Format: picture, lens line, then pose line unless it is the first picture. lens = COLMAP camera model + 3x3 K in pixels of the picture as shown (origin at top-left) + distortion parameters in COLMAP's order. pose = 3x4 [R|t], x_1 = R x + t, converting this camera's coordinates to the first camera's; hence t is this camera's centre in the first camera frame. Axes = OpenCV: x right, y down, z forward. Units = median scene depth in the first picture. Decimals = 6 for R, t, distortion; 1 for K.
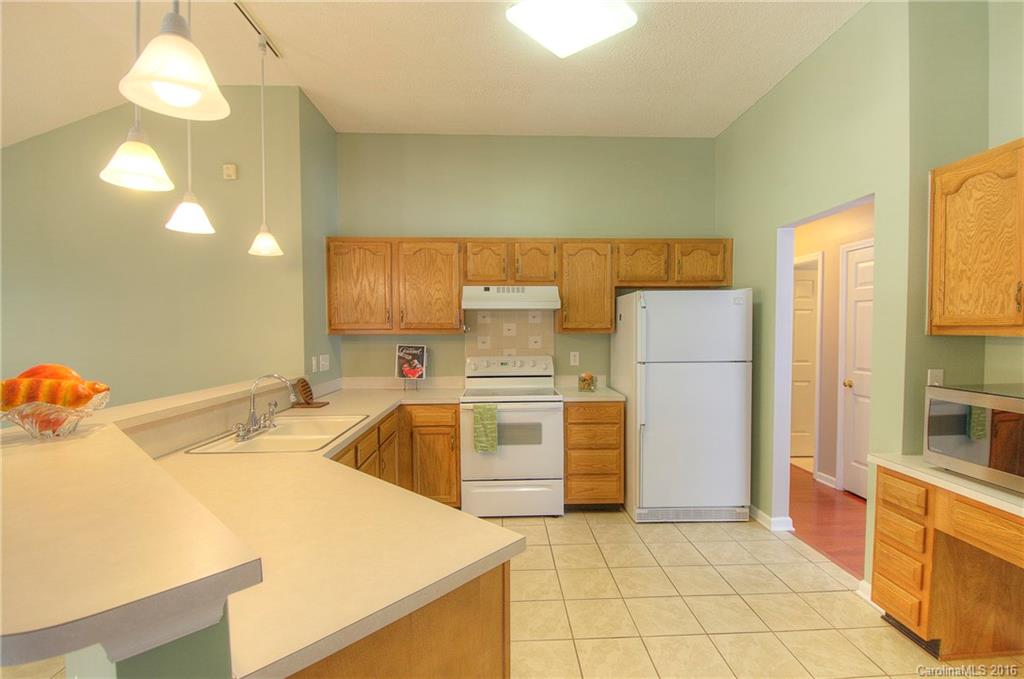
lens RADIAL K [[465.0, 0, 518.6], [0, 465.0, 343.6], [0, 0, 1]] dist [0.020232, 0.000236]
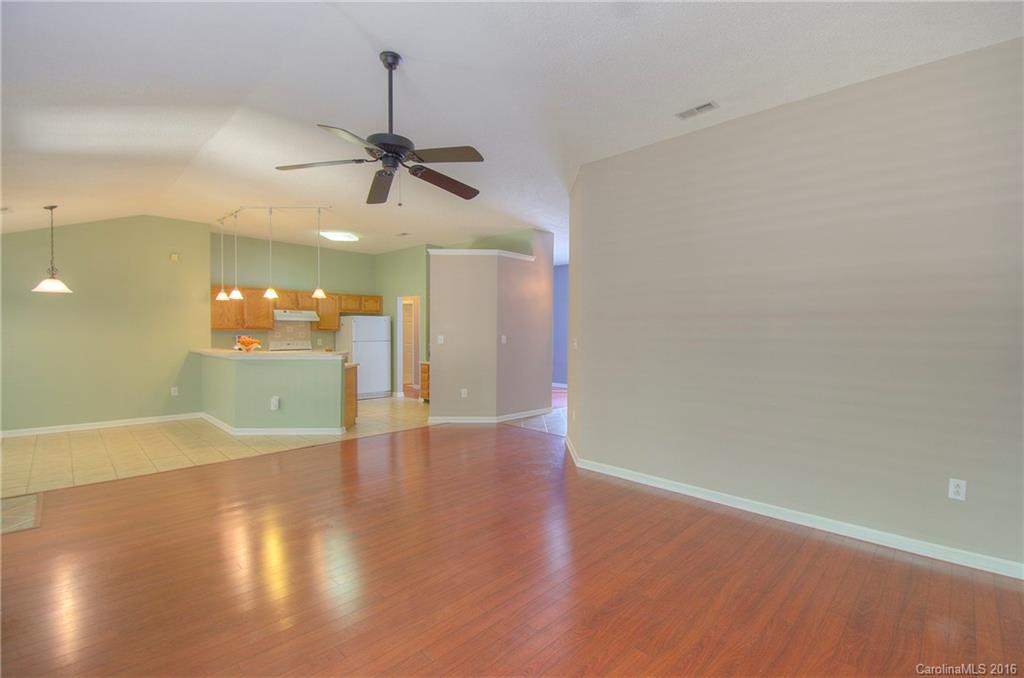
lens RADIAL K [[465.0, 0, 518.6], [0, 465.0, 343.1], [0, 0, 1]] dist [0.020232, 0.000236]
pose [[0.722827, -0.012526, 0.690915, -0.842518], [0.016780, 0.999859, 0.000572, 0.058206], [-0.690825, 0.011180, 0.722935, -1.494163]]
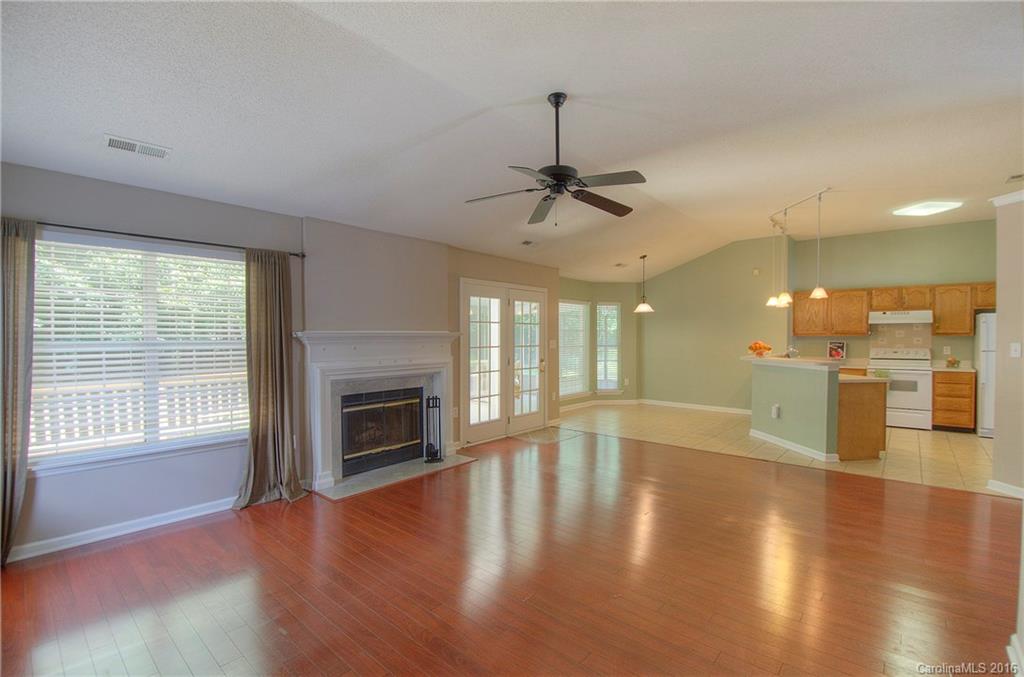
lens RADIAL K [[461.8, 0, 510.3], [0, 461.8, 343.1], [0, 0, 1]] dist [0.000719, -0.016309]
pose [[0.722811, 0.011910, -0.690943, 0.128132], [-0.020824, 0.999773, -0.004551, 0.050220], [0.690732, 0.017678, 0.722895, -1.473664]]
